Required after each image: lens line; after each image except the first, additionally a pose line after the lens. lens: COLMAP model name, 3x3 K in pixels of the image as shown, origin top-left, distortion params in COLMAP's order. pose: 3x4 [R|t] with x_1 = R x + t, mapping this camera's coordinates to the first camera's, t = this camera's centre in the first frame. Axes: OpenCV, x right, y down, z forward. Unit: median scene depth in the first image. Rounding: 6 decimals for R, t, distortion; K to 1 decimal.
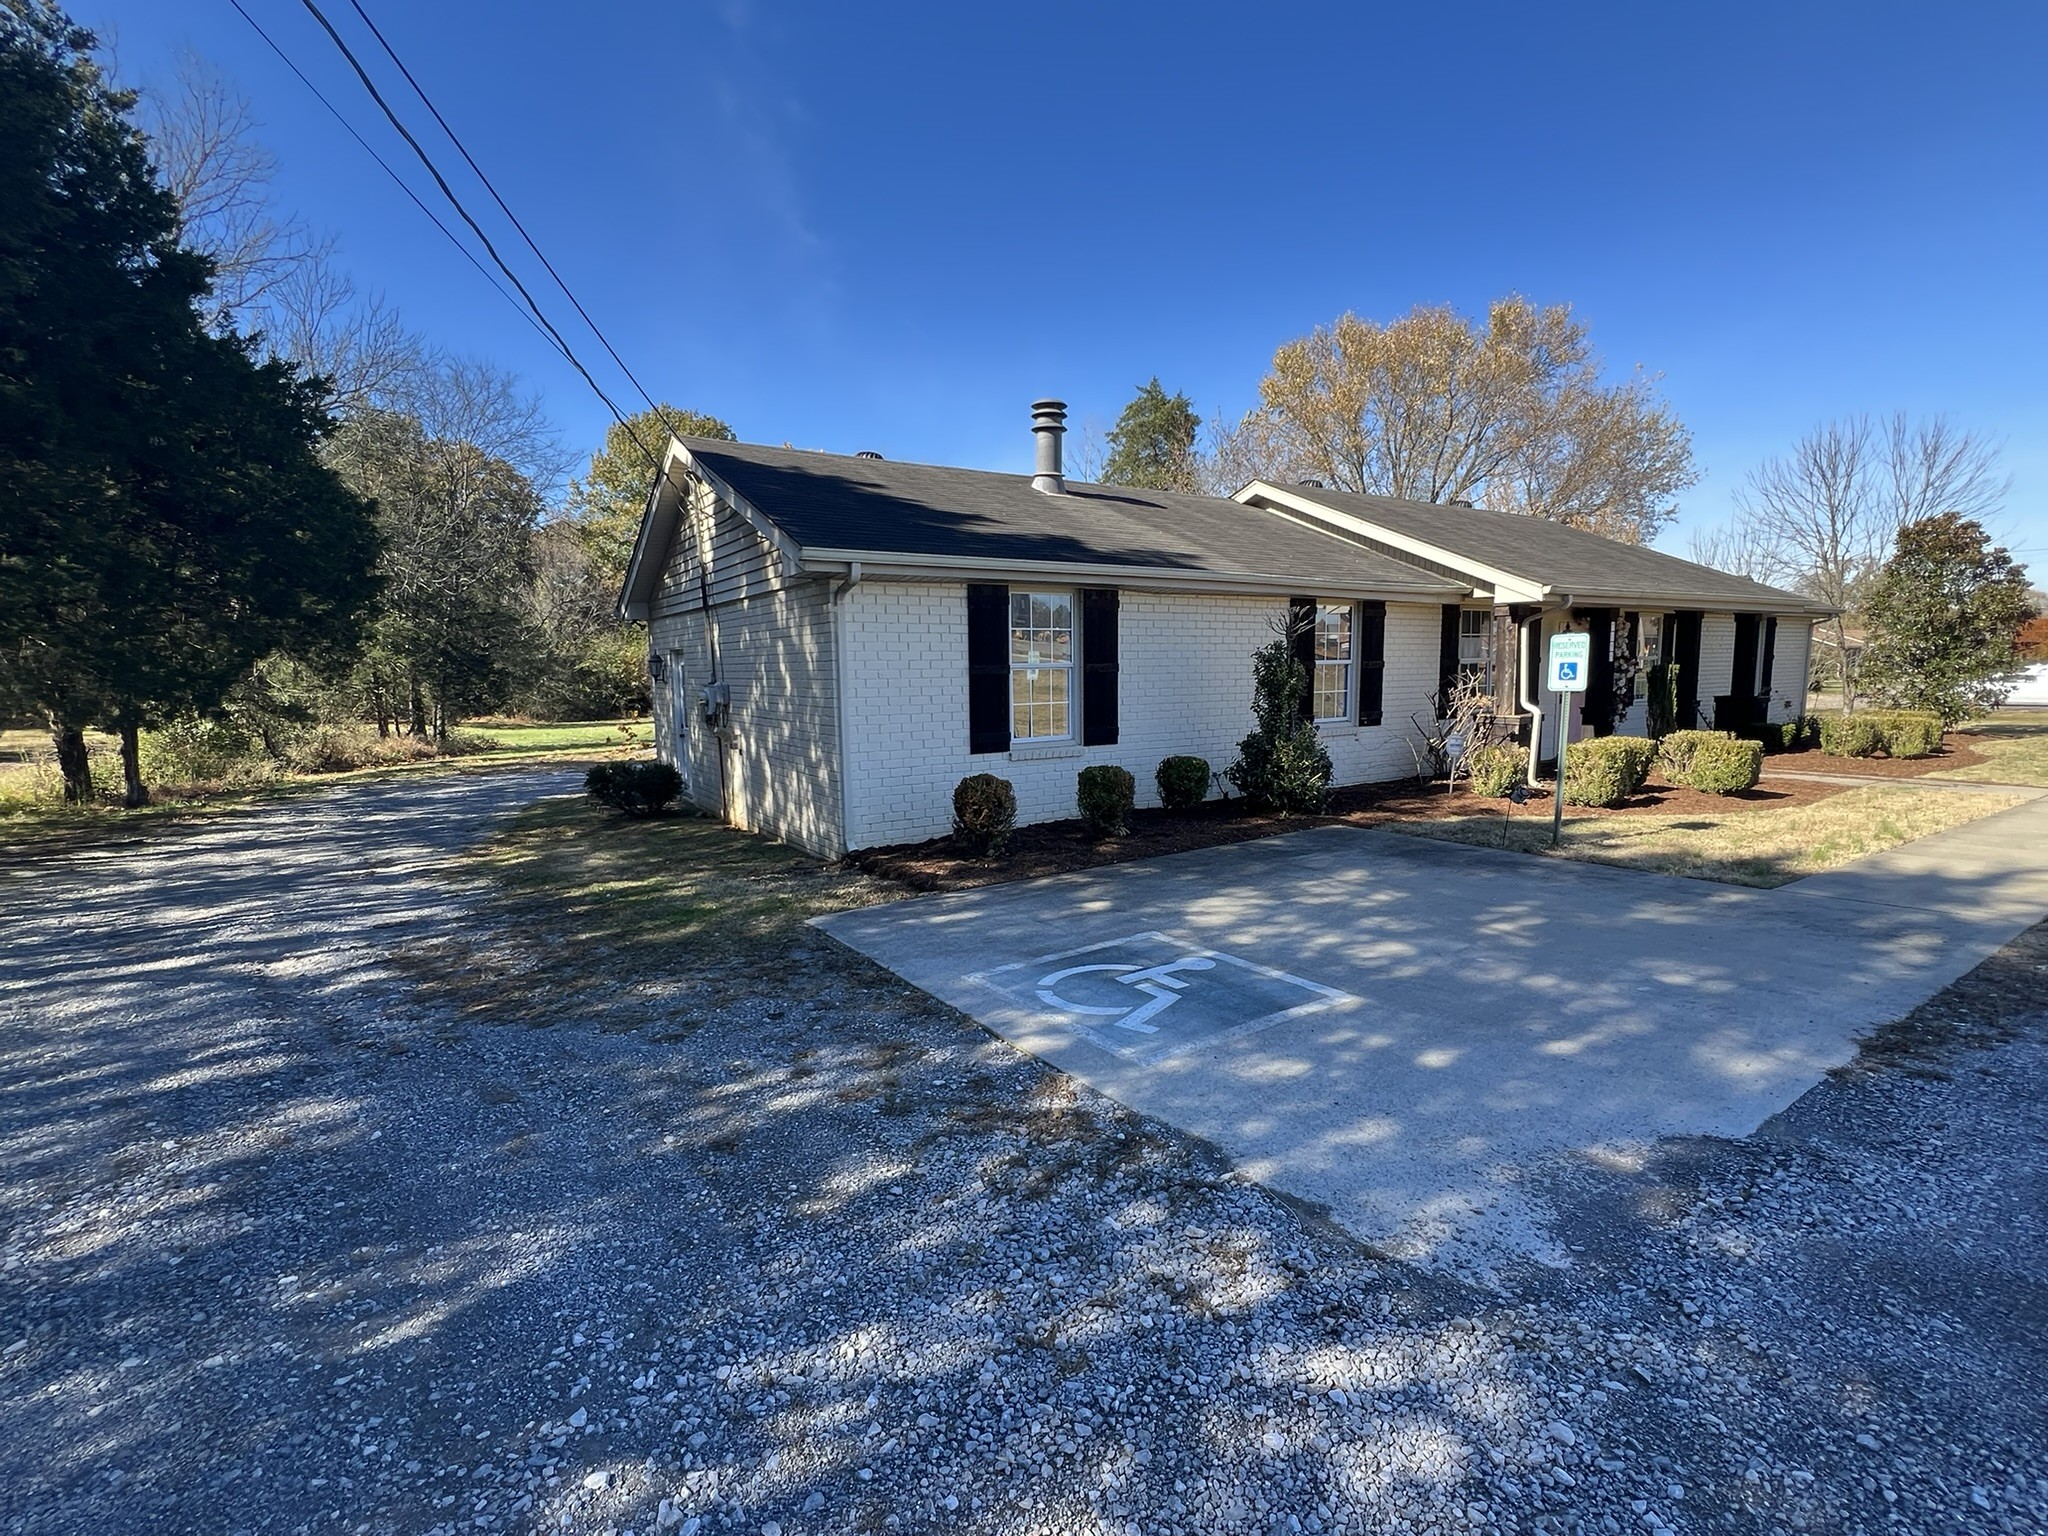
lens RADIAL K [[952.7, 0, 1024.0], [0, 952.7, 768.0], [0, 0, 1]] dist [0.000992, 0.000560]
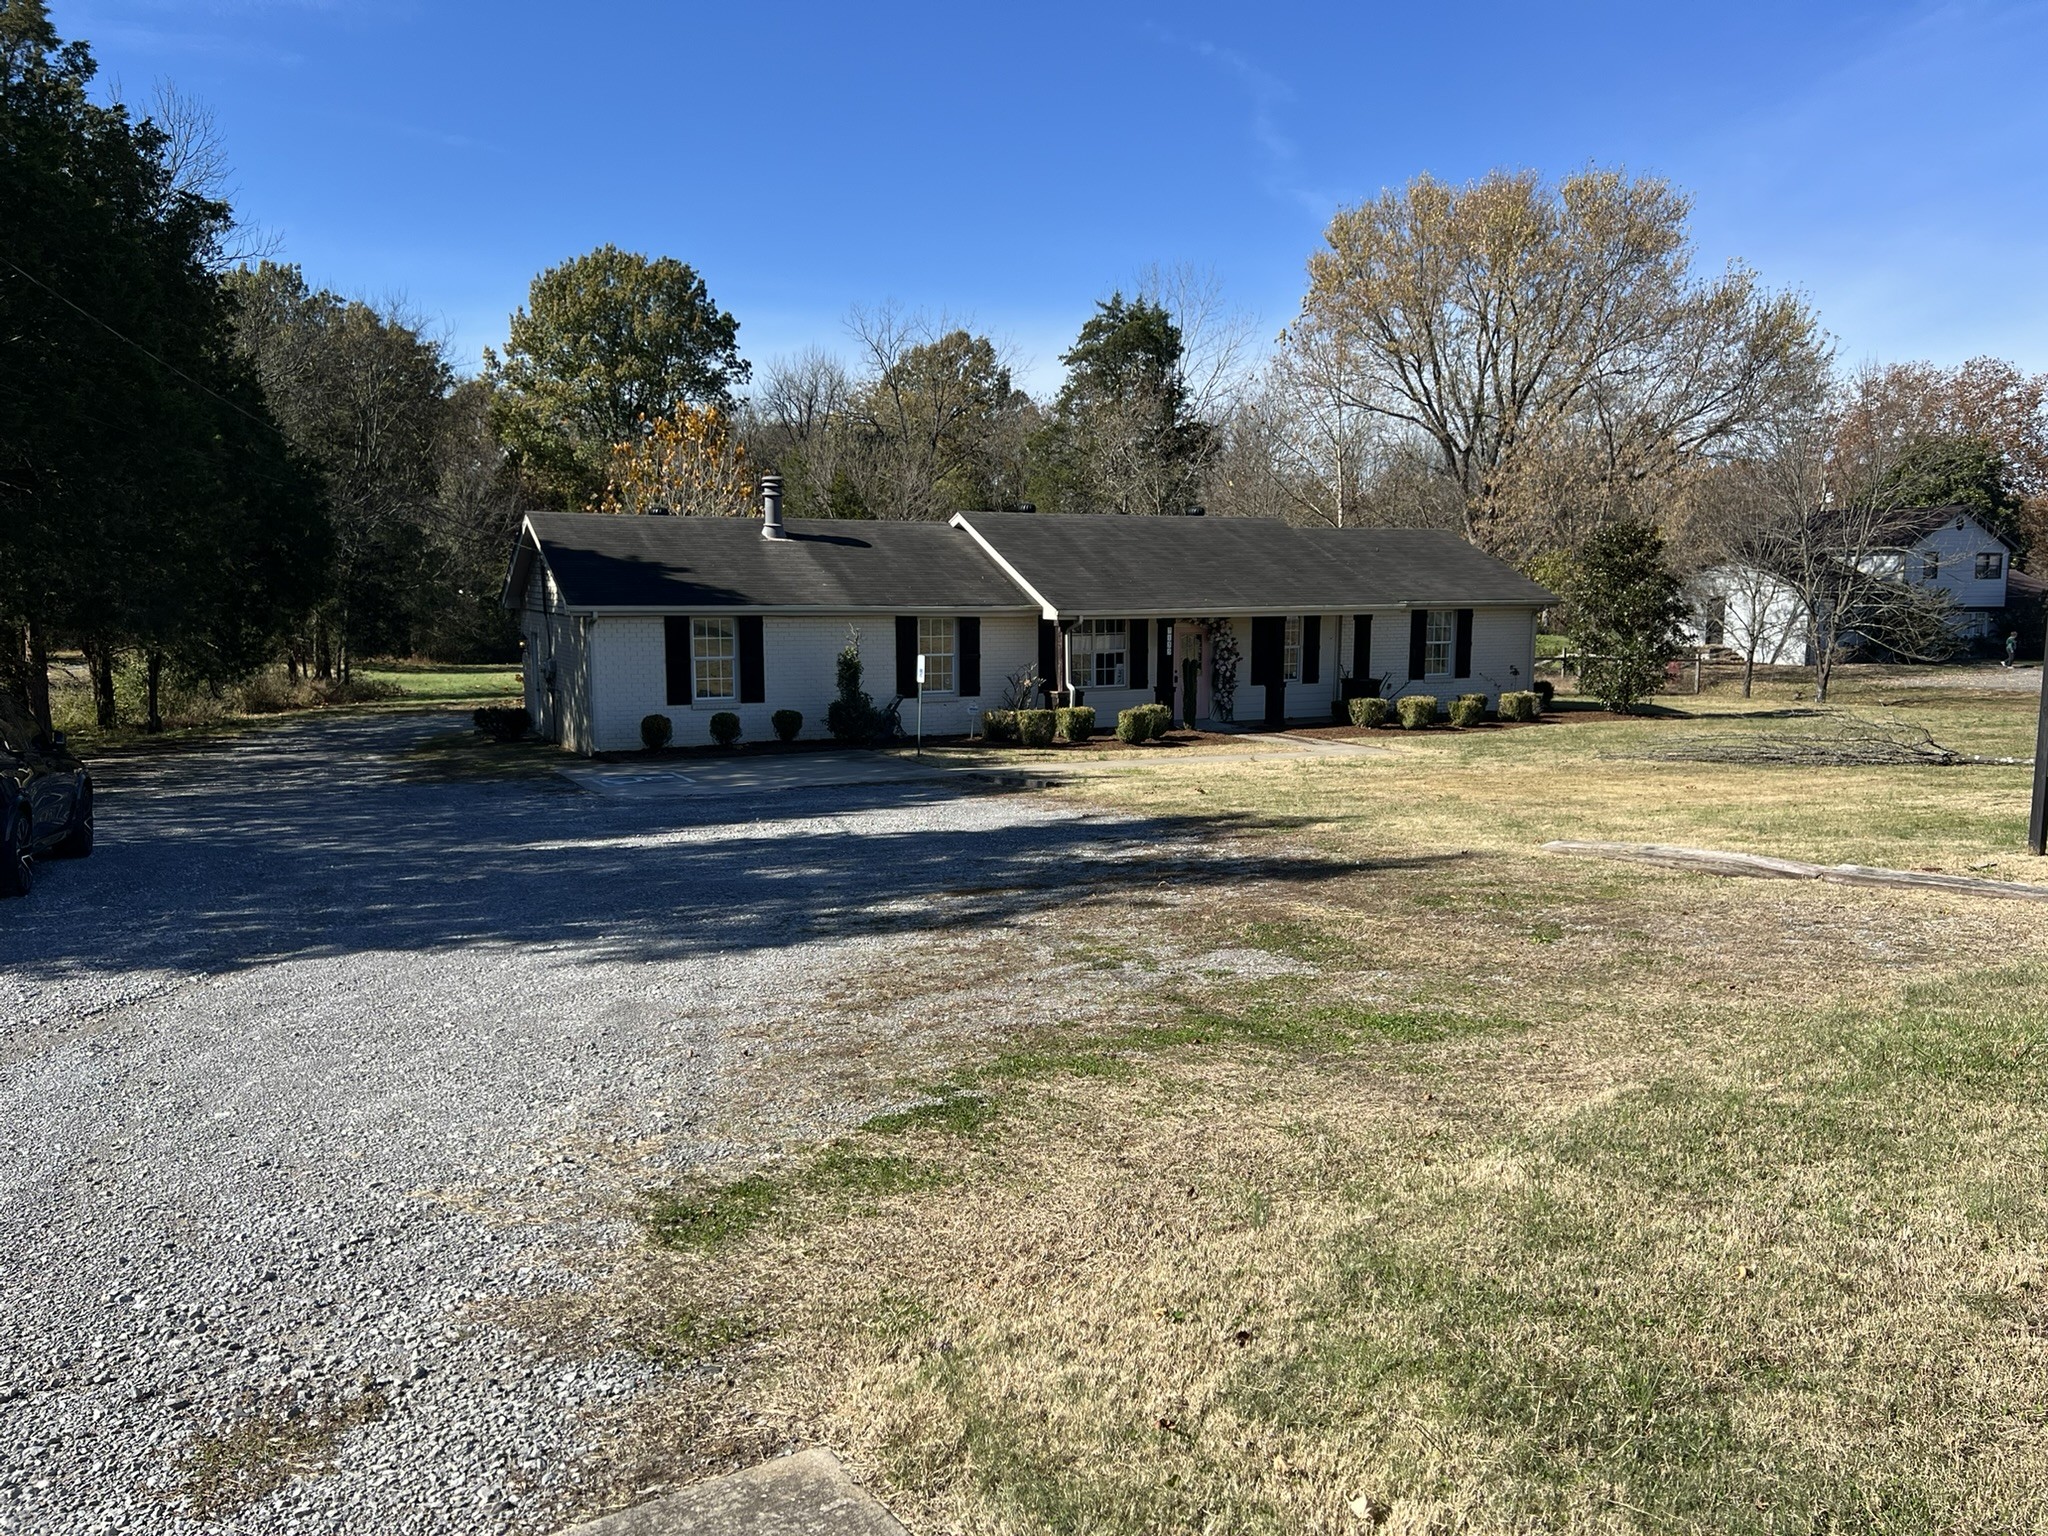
lens RADIAL K [[1543.8, 0, 1024.0], [0, 1543.8, 768.0], [0, 0, 1]] dist [0.087514, -0.124048]
pose [[0.993625, 0.029669, -0.108765, 0.607310], [-0.028114, 0.999480, 0.015811, 0.024665], [0.109177, -0.012652, 0.993942, -1.219318]]
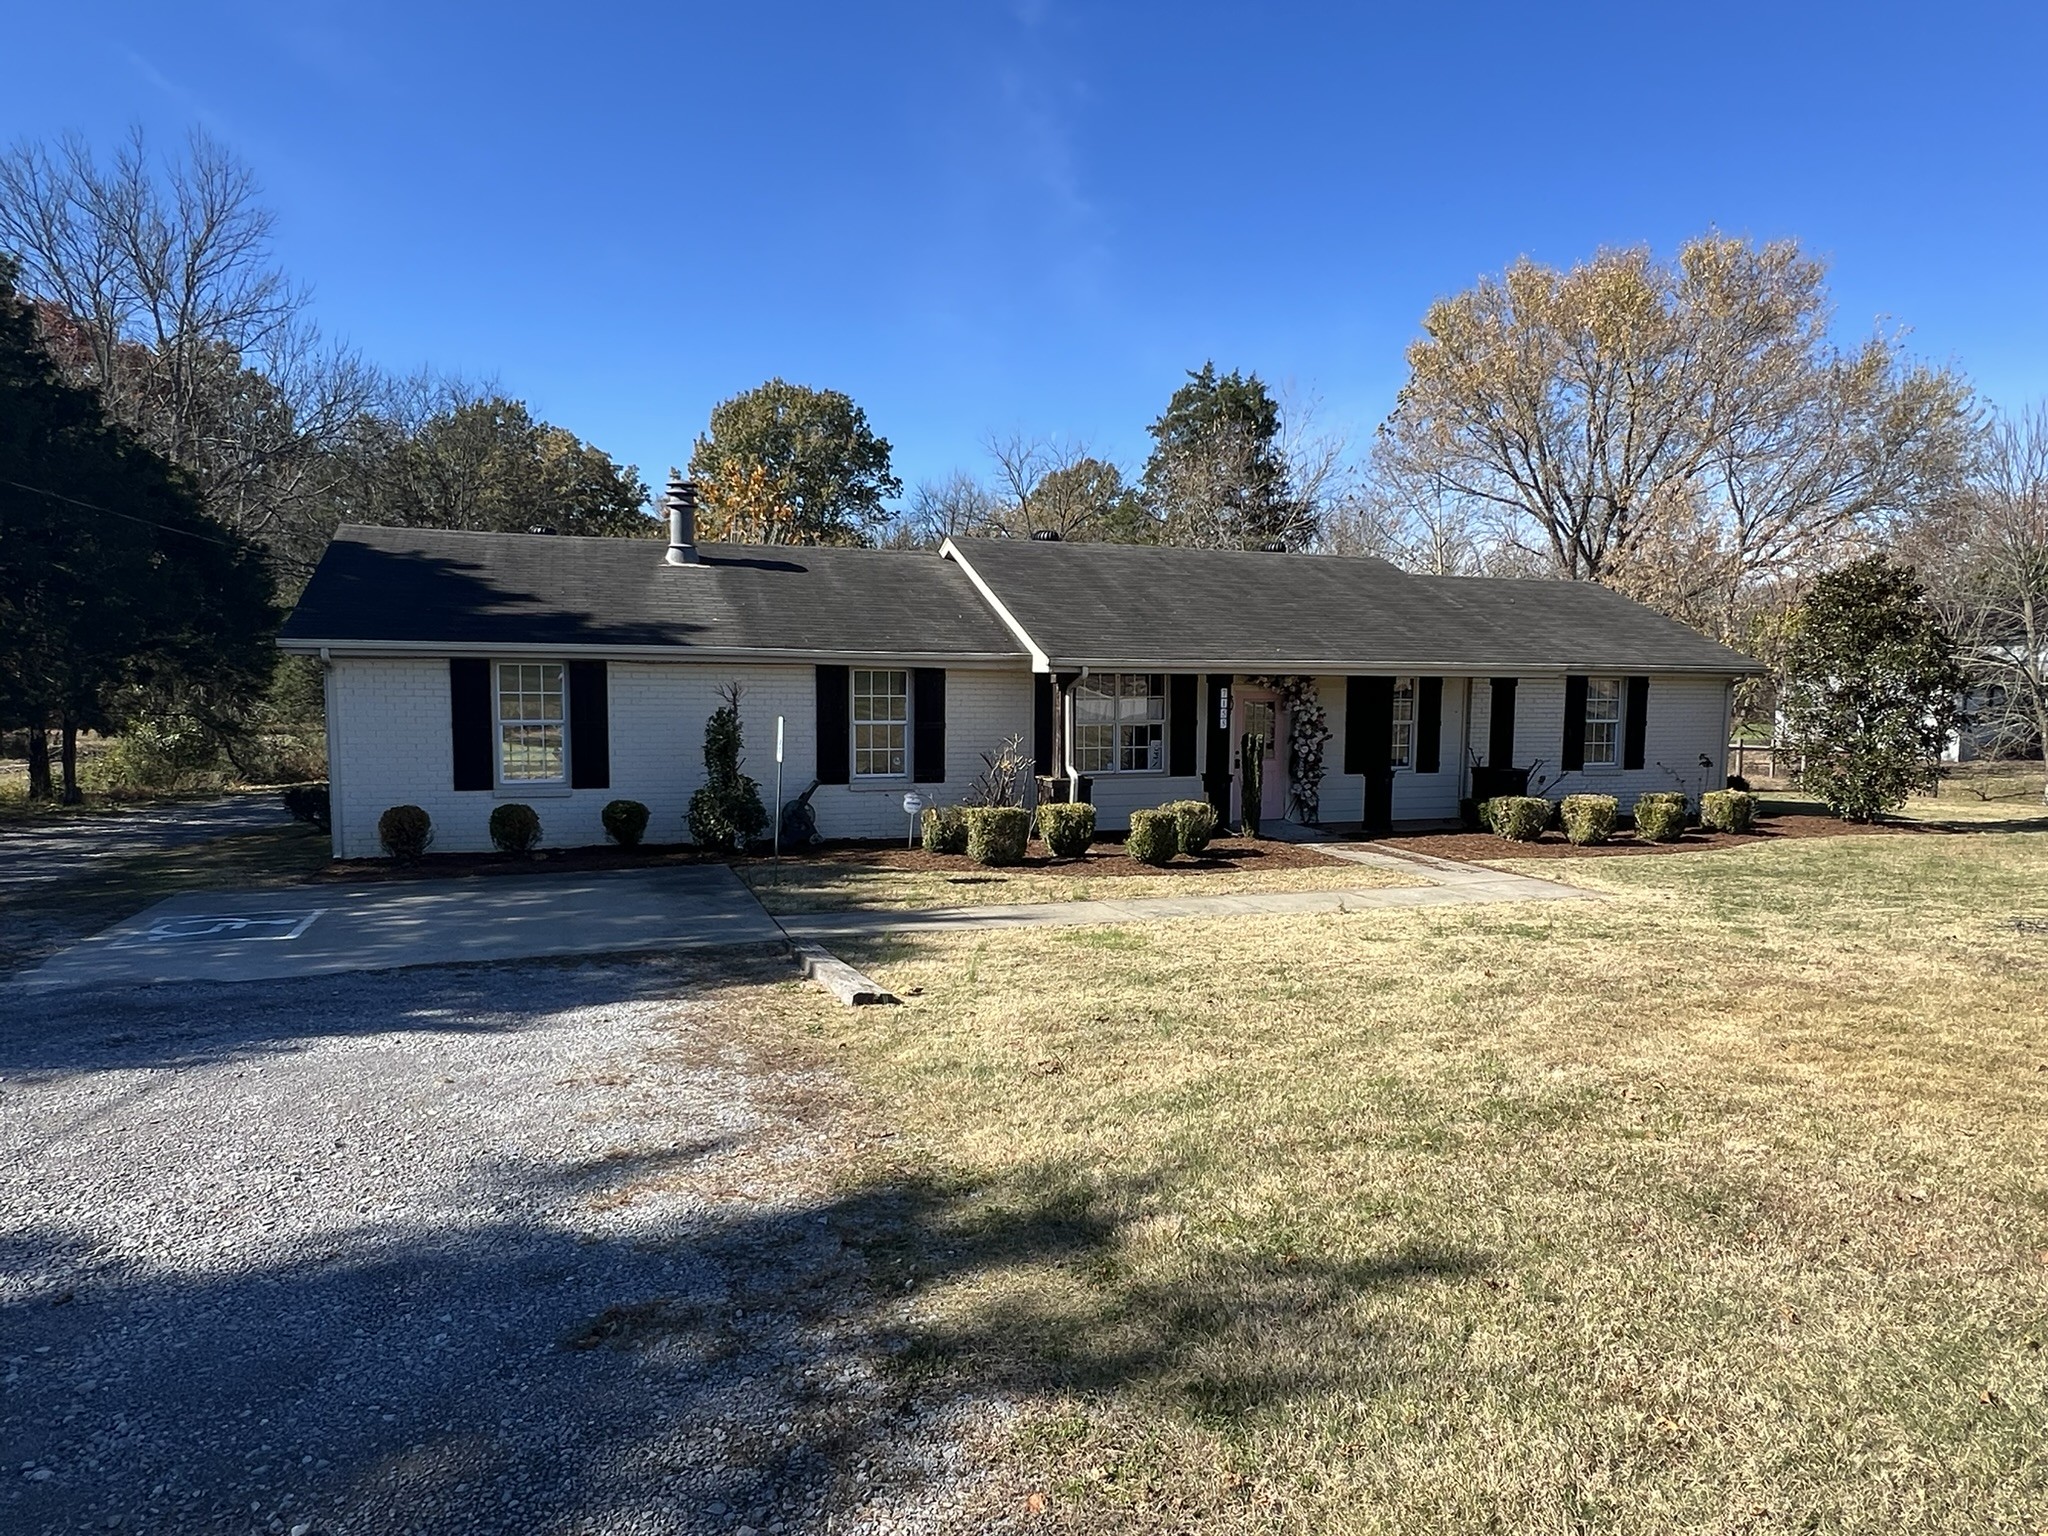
lens RADIAL K [[1257.9, 0, 1024.0], [0, 1257.9, 768.0], [0, 0, 1]] dist [-0.021334, 0.000424]
pose [[0.974939, 0.041046, -0.218651, 0.647813], [-0.049208, 0.998275, -0.032012, -0.017709], [0.216960, 0.041969, 0.975278, -0.287288]]
